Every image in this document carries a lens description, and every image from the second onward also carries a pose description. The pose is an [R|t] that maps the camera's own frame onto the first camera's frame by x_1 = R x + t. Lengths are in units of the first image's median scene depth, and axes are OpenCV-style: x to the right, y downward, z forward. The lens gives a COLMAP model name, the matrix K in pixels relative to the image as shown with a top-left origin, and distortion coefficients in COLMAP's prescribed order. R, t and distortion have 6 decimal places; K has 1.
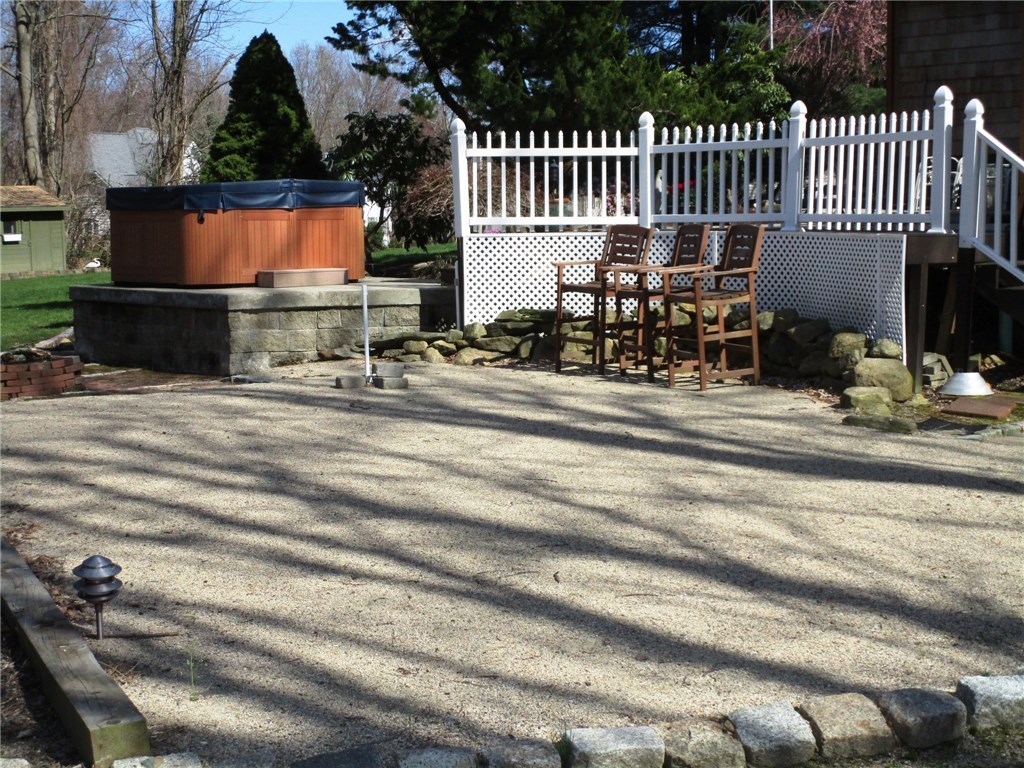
lens RADIAL K [[1506.9, 0, 511.7], [0, 1506.9, 381.2], [0, 0, 1]] dist [-0.078229, 0.000000]
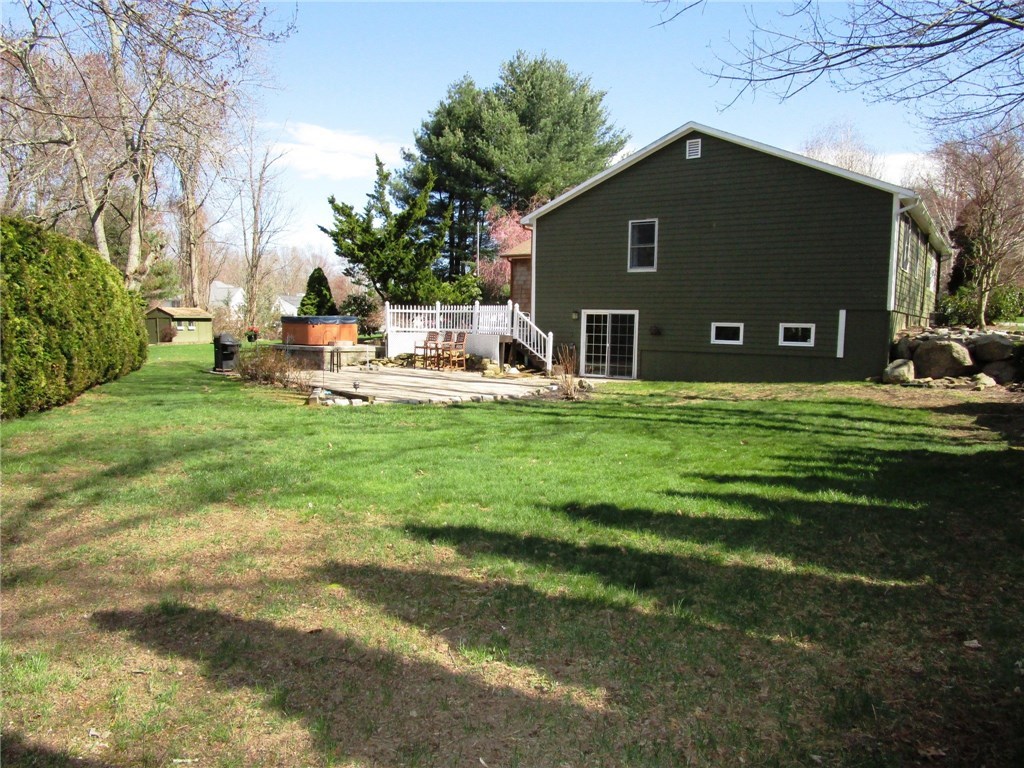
lens RADIAL K [[737.3, 0, 506.1], [0, 737.3, 383.3], [0, 0, 1]] dist [-0.006230, 0.009511]
pose [[0.982074, 0.012549, 0.188080, -0.087221], [-0.007223, 0.999554, -0.028979, 0.078218], [-0.188360, 0.027101, 0.981726, -0.837745]]
